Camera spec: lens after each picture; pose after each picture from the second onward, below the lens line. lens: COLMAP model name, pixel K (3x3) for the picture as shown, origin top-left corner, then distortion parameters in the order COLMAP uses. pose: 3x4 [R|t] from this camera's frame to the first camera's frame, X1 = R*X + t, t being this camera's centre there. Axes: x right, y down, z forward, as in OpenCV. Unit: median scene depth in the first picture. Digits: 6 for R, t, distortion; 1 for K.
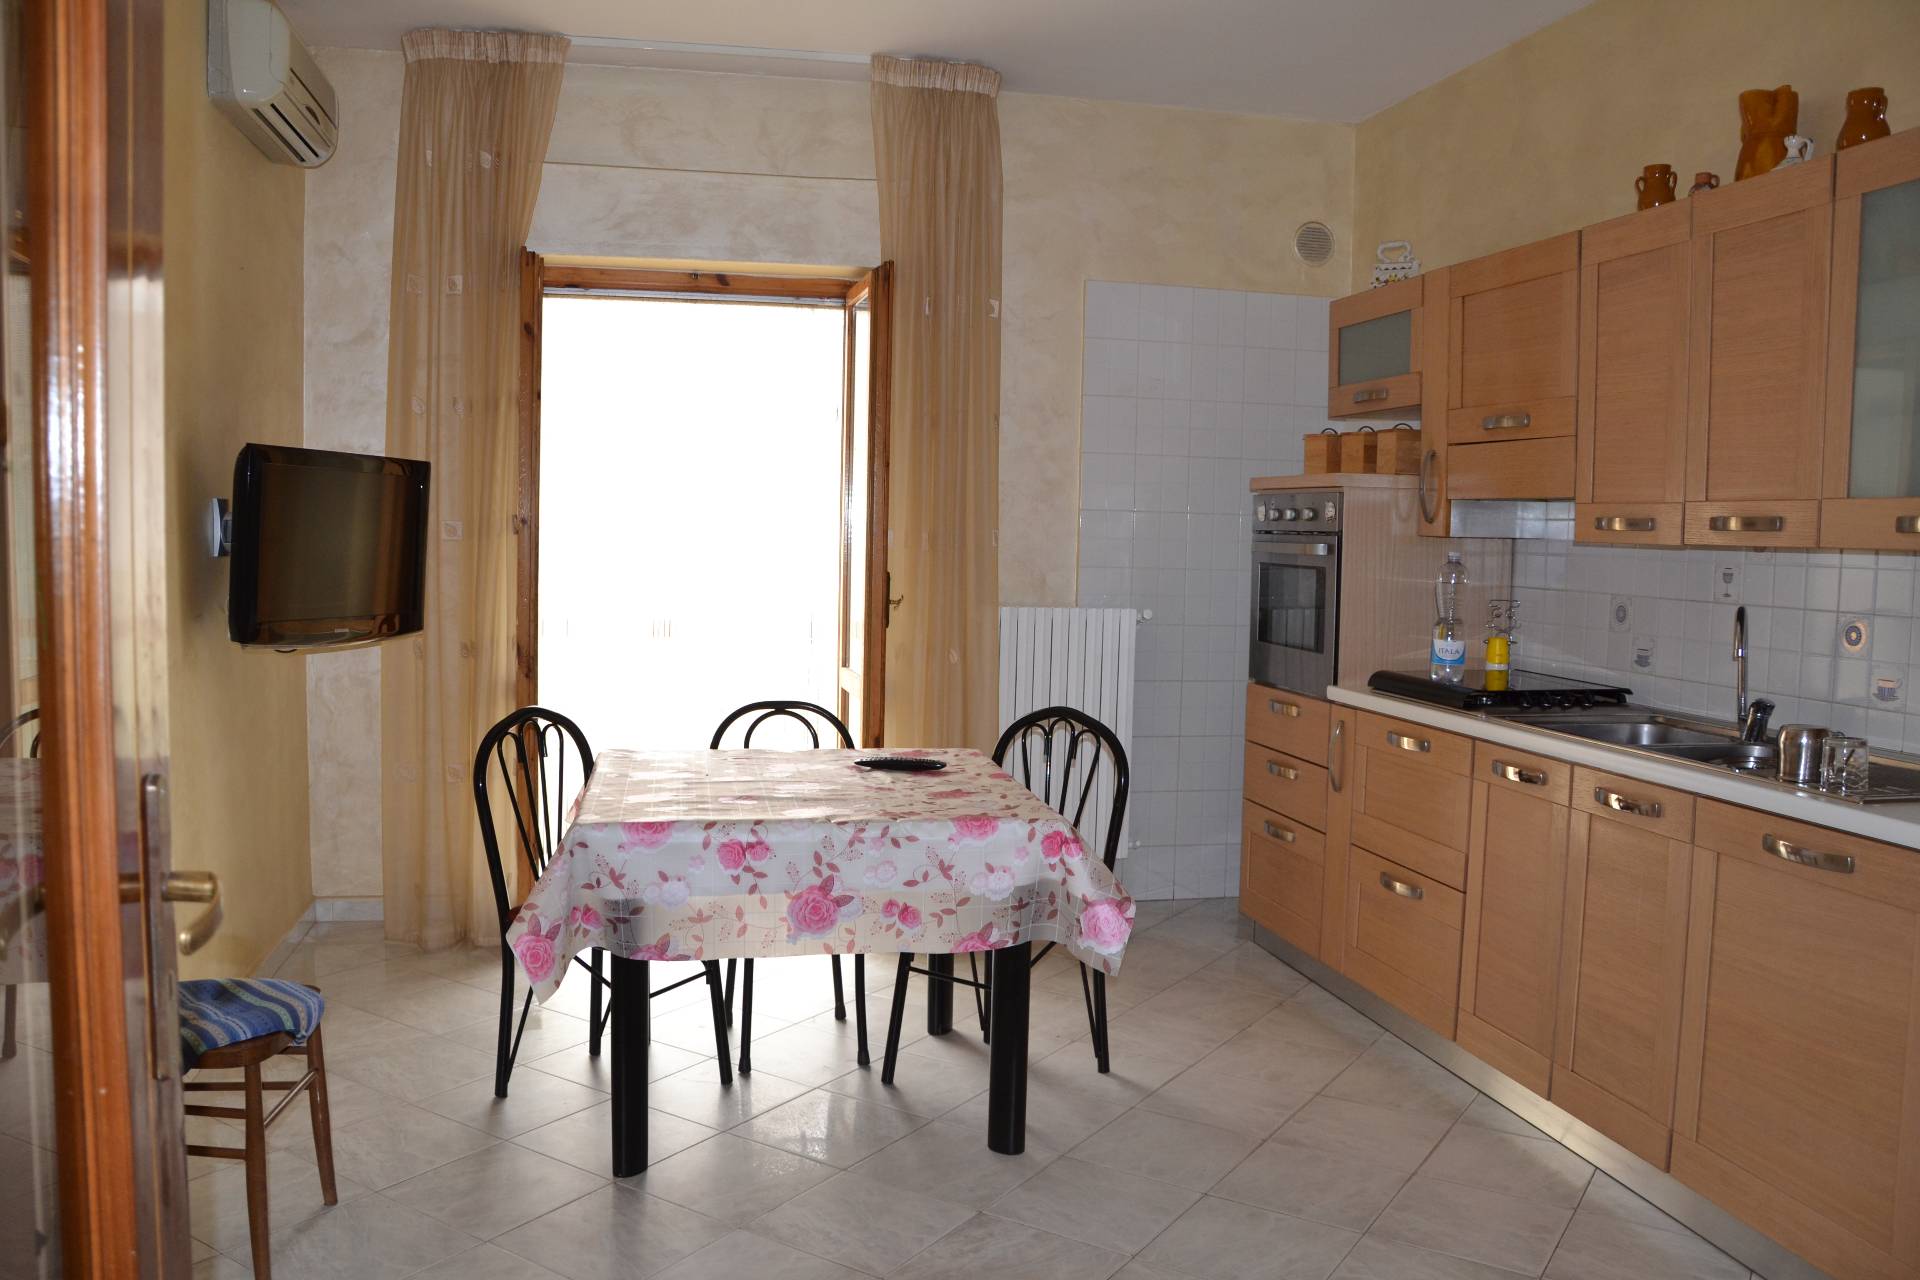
lens RADIAL K [[1504.0, 0, 965.7], [0, 1504.0, 635.4], [0, 0, 1]] dist [-0.125848, 0.064771]
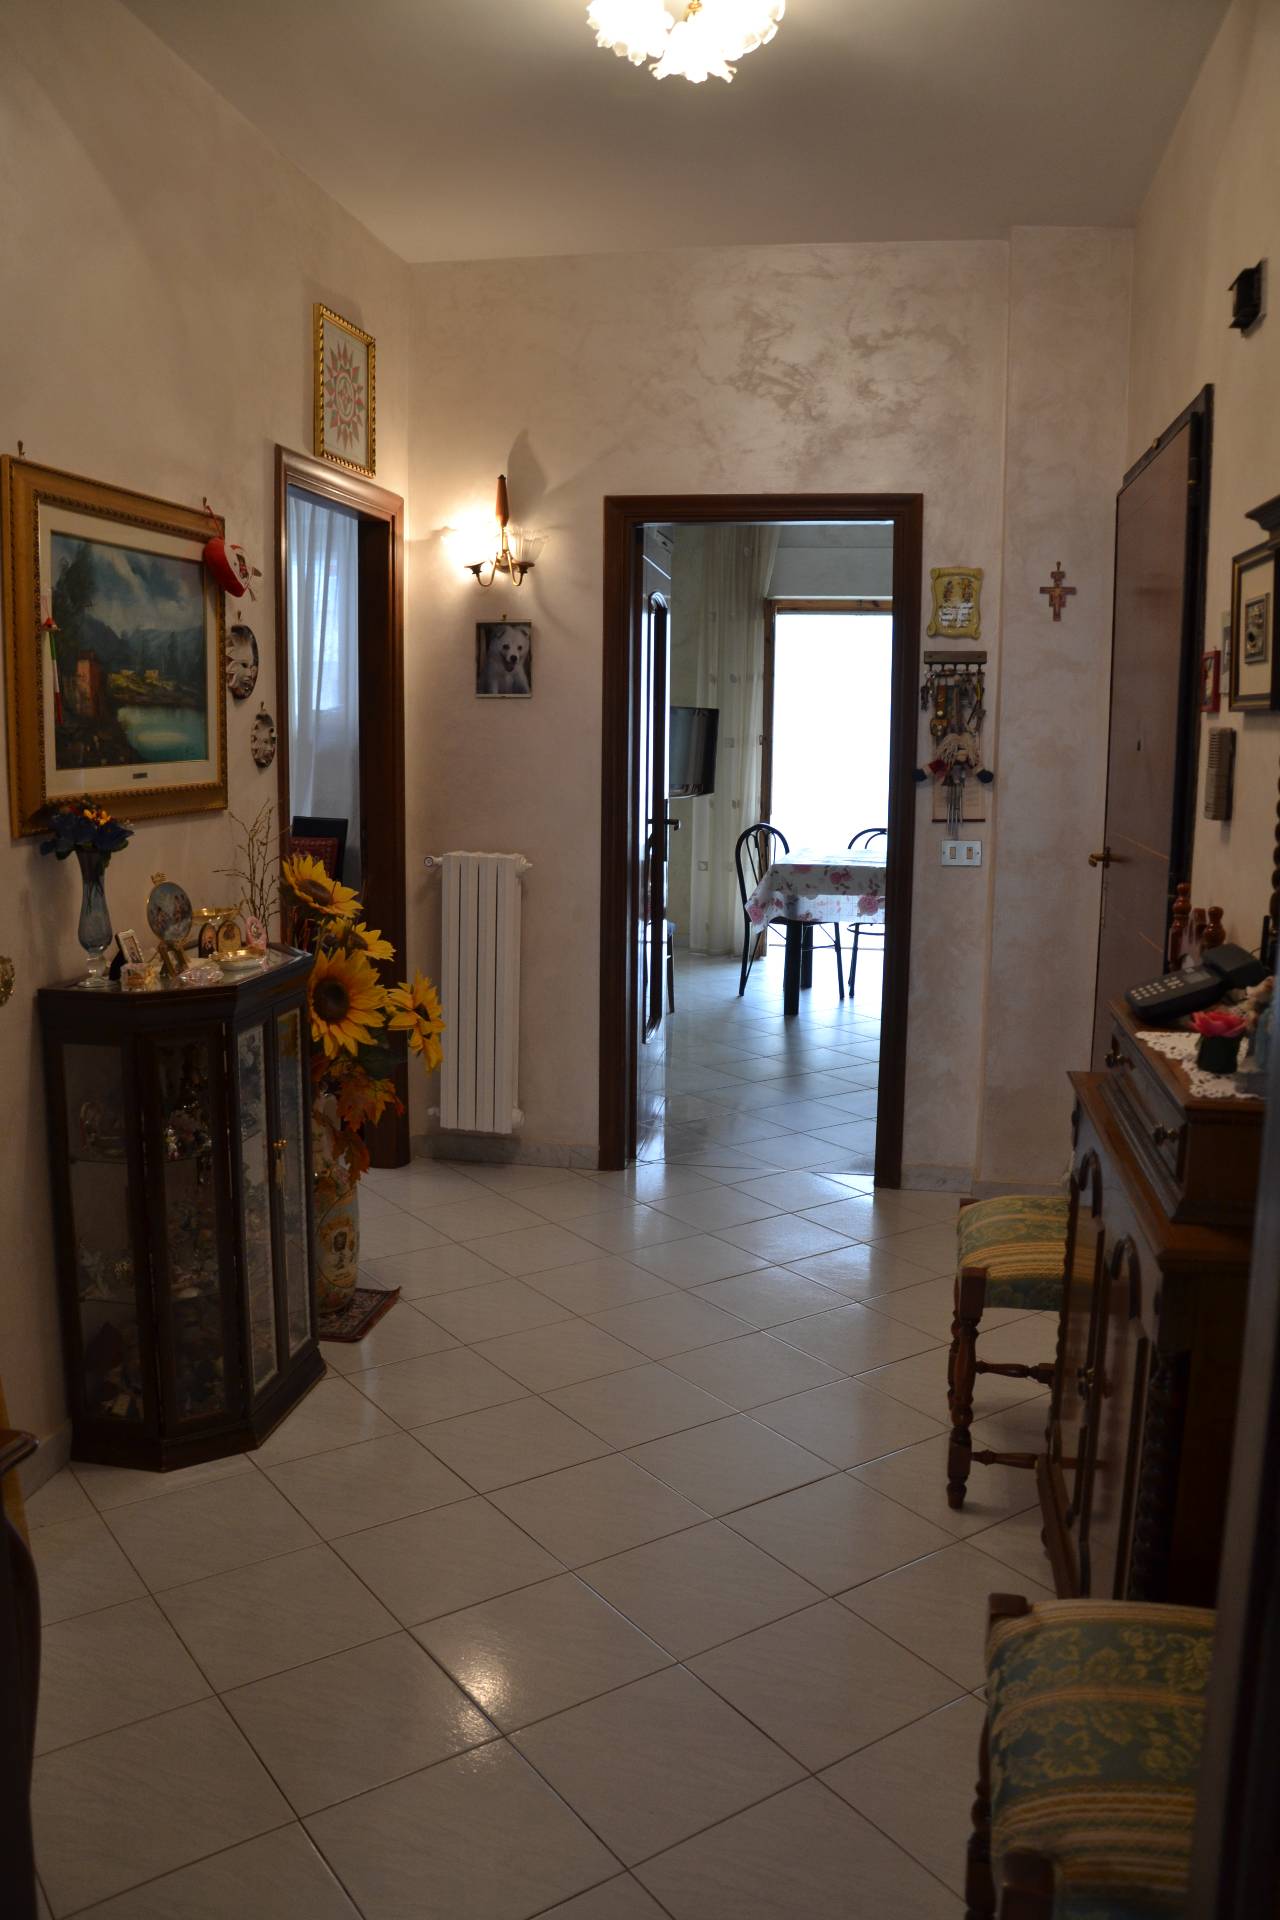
lens RADIAL K [[1504.0, 0, 639.7], [0, 1504.0, 960.6], [0, 0, 1]] dist [-0.125848, 0.064771]
pose [[0.926071, 0.052848, -0.373630, 0.370103], [-0.024979, 0.996558, 0.079045, 0.078999], [0.376522, -0.063868, 0.924204, -1.102760]]
